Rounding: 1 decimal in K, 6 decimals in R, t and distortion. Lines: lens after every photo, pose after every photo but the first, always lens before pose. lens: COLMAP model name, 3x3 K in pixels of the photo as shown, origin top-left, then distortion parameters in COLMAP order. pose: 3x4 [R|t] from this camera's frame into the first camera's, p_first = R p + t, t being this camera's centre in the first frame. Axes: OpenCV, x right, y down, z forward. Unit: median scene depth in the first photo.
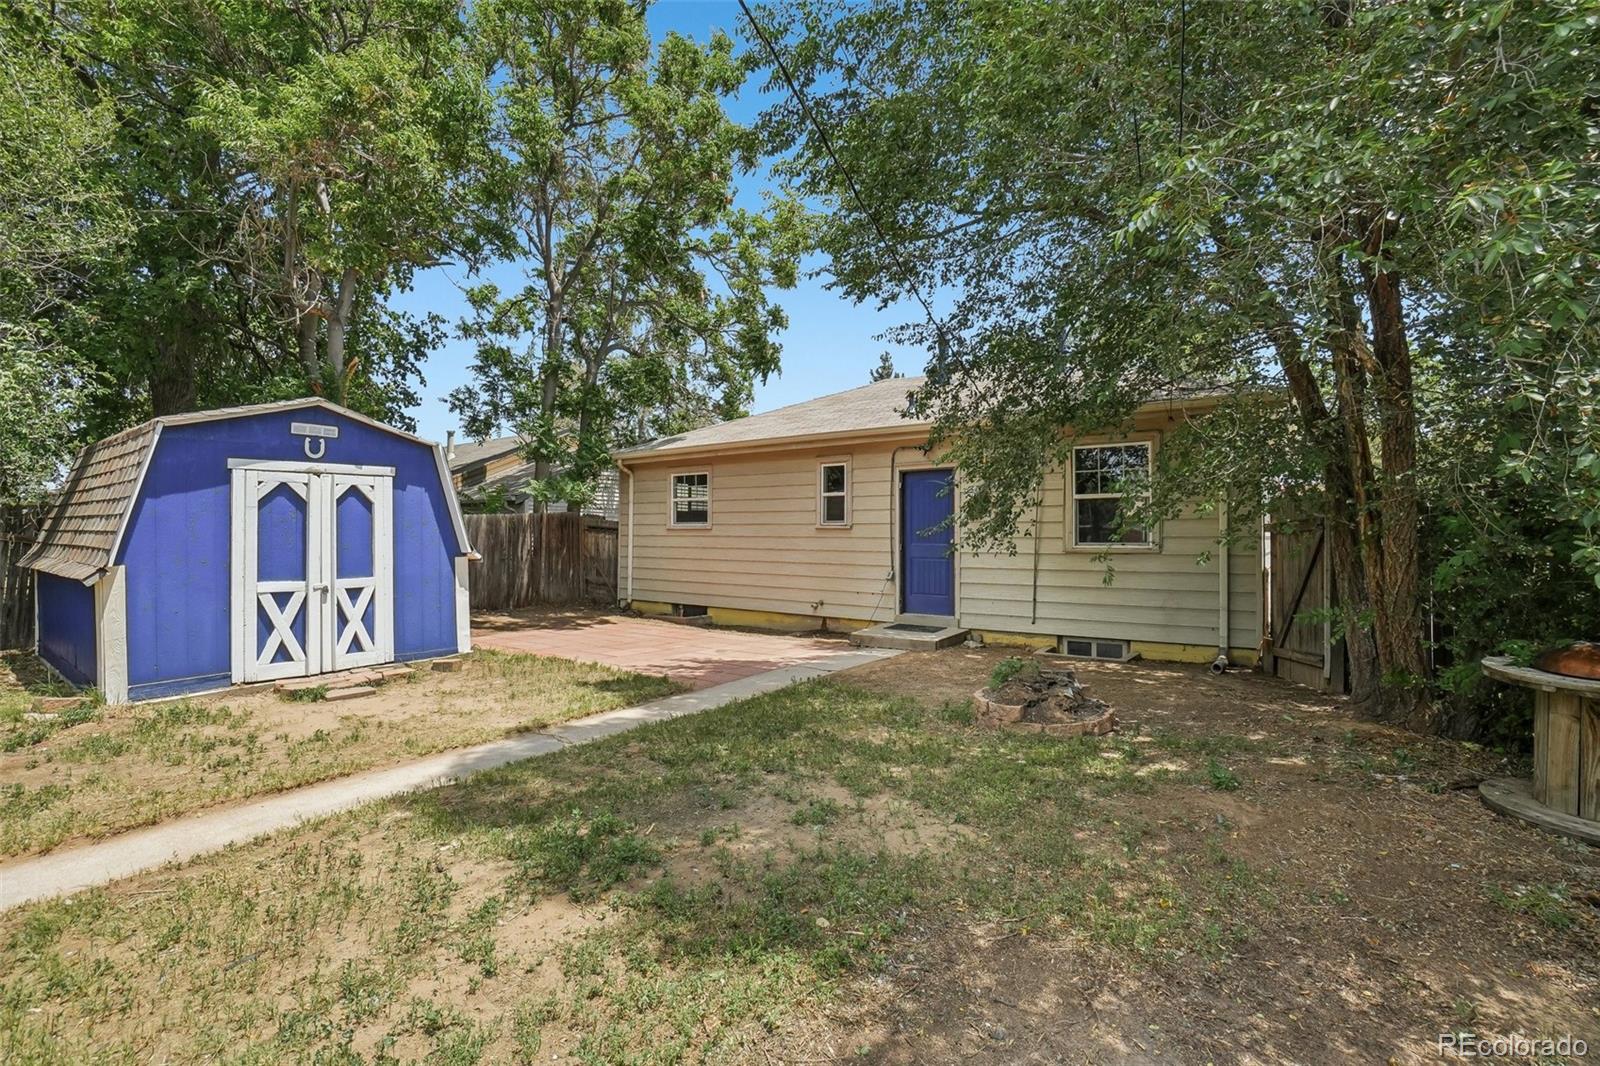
lens RADIAL K [[731.5, 0, 788.3], [0, 731.5, 525.3], [0, 0, 1]] dist [-0.053715, 0.023799]
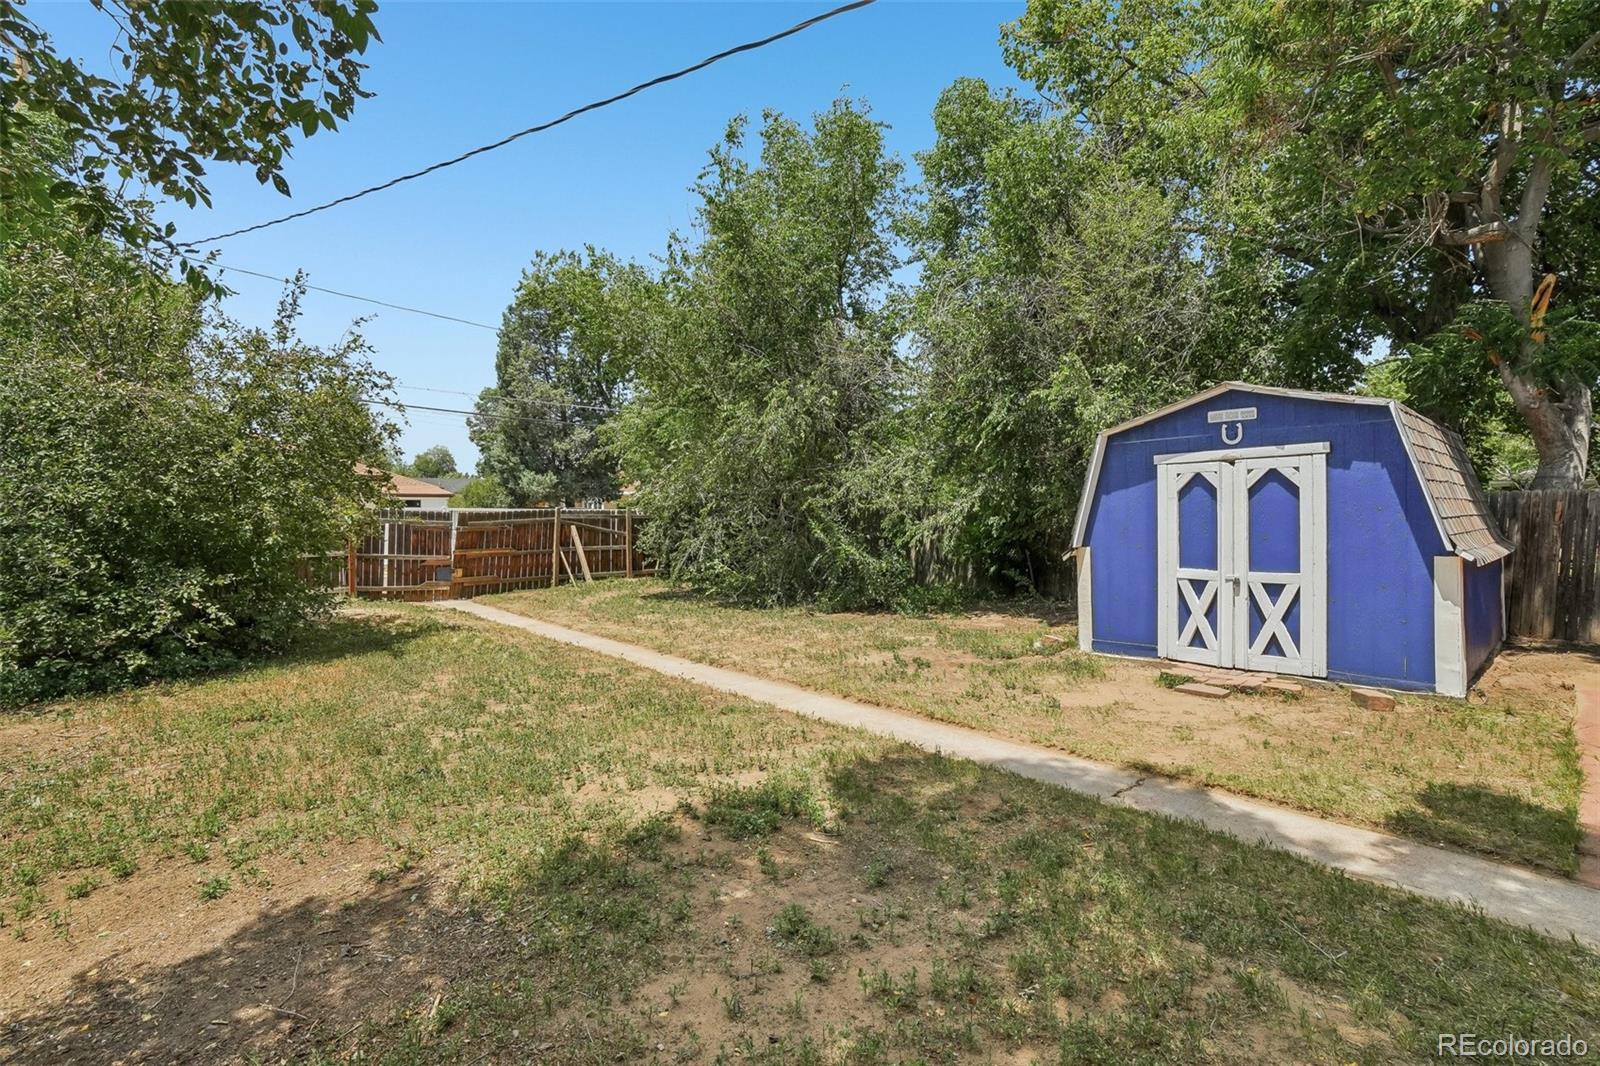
lens RADIAL K [[716.6, 0, 788.3], [0, 716.6, 525.5], [0, 0, 1]] dist [-0.052883, 0.023080]
pose [[-0.236305, 0.016518, -0.971539, 0.404995], [0.020203, 0.999723, 0.012083, -0.008189], [0.971469, -0.016773, -0.236573, 0.650059]]
